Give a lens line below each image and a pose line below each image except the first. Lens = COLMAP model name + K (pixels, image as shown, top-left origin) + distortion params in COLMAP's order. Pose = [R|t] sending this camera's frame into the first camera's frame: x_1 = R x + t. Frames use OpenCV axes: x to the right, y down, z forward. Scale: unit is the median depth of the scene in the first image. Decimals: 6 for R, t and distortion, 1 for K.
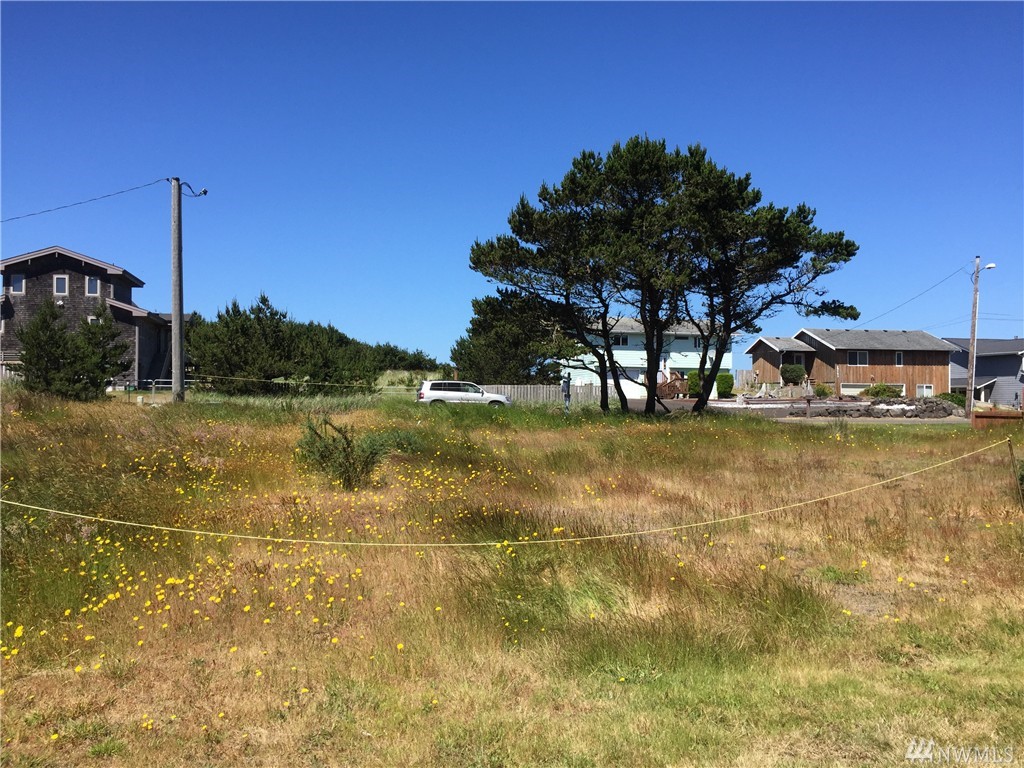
lens RADIAL K [[869.3, 0, 514.1], [0, 869.3, 388.7], [0, 0, 1]] dist [0.057291, -0.077417]
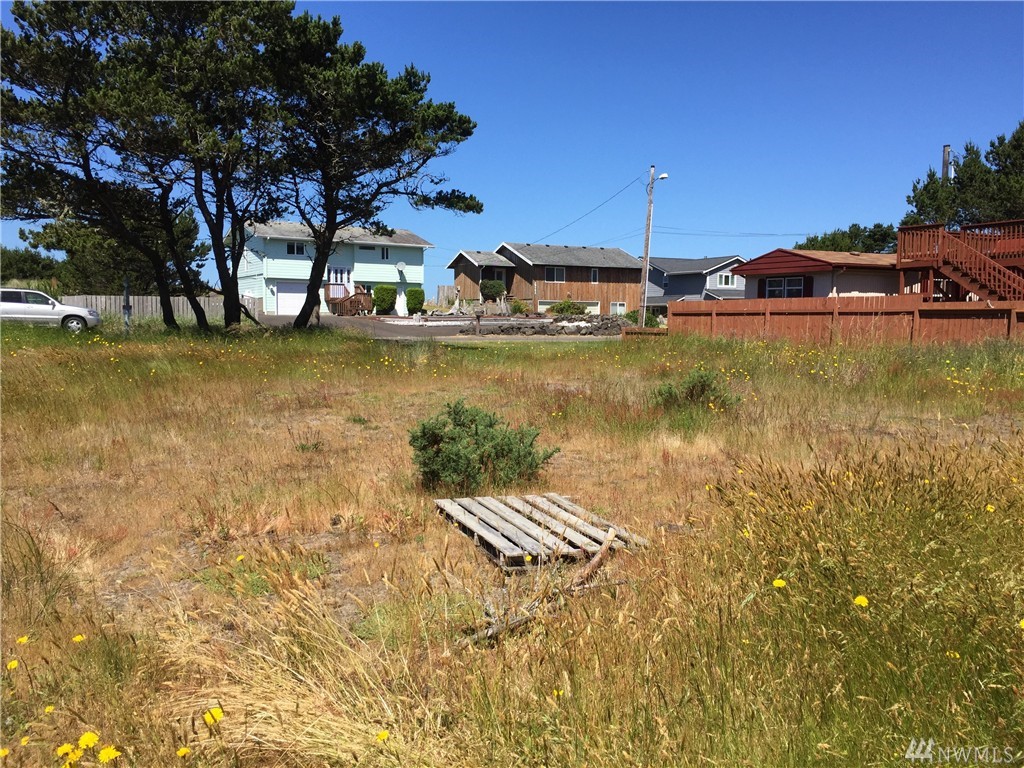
lens RADIAL K [[869.3, 0, 521.4], [0, 869.3, 390.5], [0, 0, 1]] dist [0.057291, -0.077417]
pose [[0.958272, -0.022716, 0.284955, 0.179039], [-0.004227, 0.995603, 0.093581, 0.007442], [-0.285828, -0.090881, 0.953962, 0.171647]]
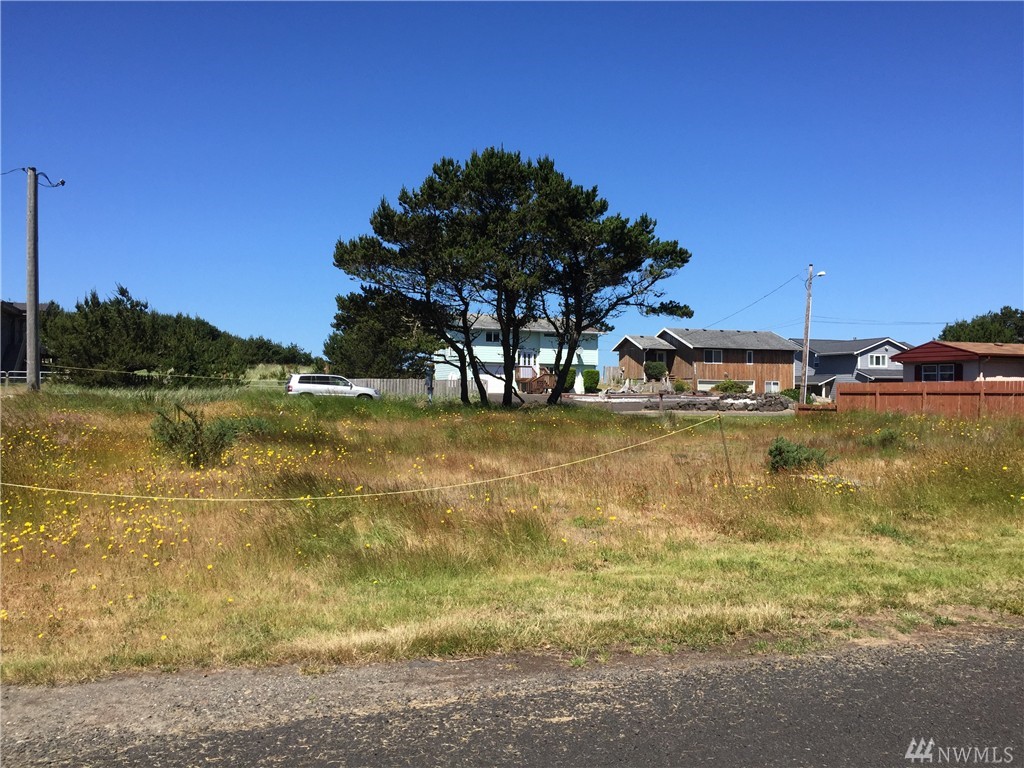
lens RADIAL K [[869.3, 0, 519.0], [0, 869.3, 384.5], [0, 0, 1]] dist [0.057291, -0.077417]
pose [[0.990480, 0.004779, 0.137571, 0.023546], [-0.004740, 0.999989, -0.000611, 0.003249], [-0.137573, -0.000046, 0.990492, -0.058425]]
